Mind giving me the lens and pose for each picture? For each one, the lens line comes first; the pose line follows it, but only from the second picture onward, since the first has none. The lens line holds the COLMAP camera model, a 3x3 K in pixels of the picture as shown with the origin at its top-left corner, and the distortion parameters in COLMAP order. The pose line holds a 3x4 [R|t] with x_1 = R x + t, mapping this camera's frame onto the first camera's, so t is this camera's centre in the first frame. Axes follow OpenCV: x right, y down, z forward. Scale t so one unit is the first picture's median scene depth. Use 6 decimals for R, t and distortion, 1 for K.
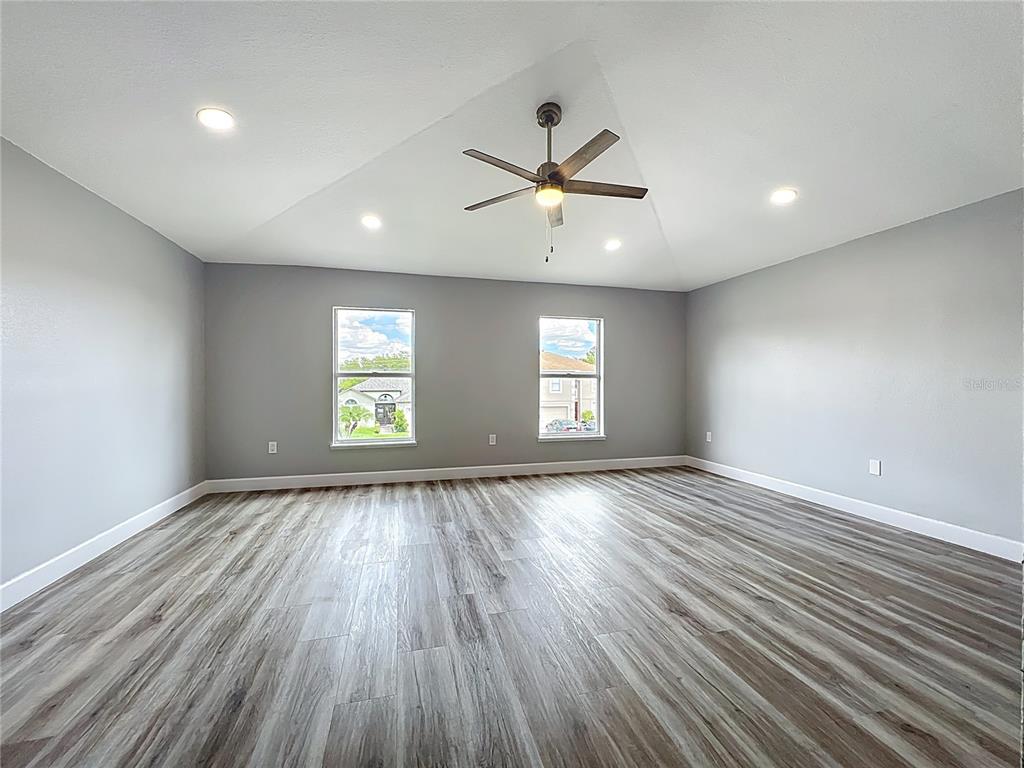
lens RADIAL K [[412.7, 0, 510.8], [0, 412.7, 387.7], [0, 0, 1]] dist [-0.000713, 0.000521]
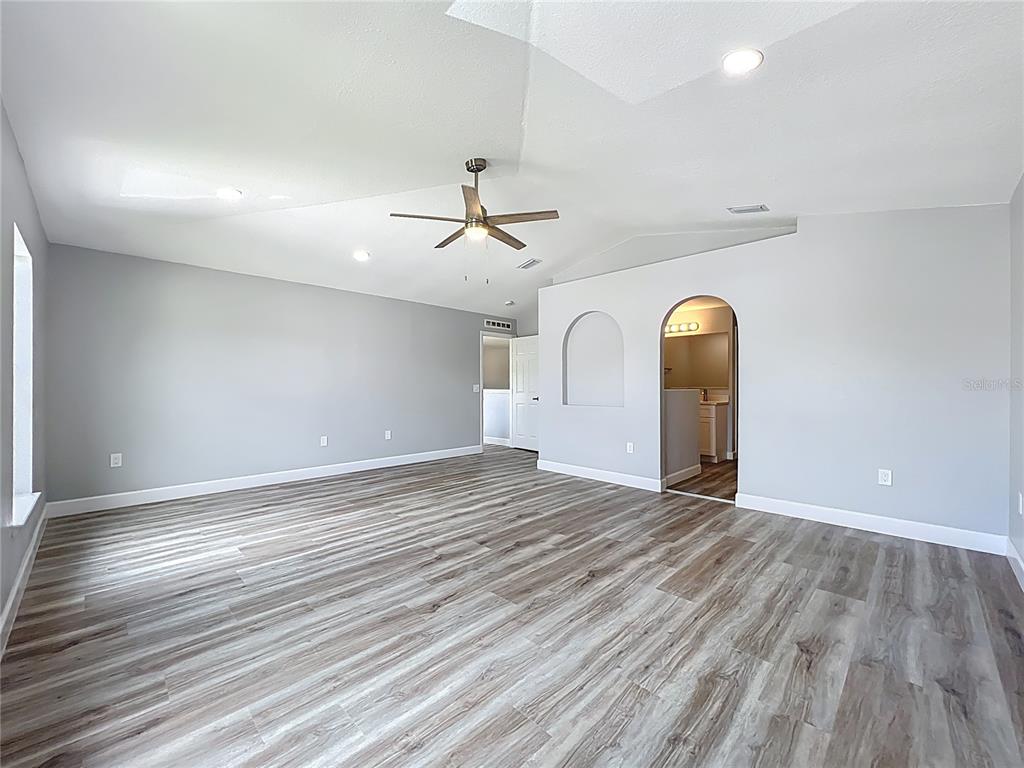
lens RADIAL K [[412.7, 0, 510.8], [0, 412.7, 387.7], [0, 0, 1]] dist [-0.000713, 0.000521]
pose [[-0.502498, -0.006281, 0.864556, -0.954687], [0.013366, 0.999798, 0.015032, -0.020708], [-0.864475, 0.019109, -0.502312, 1.450466]]
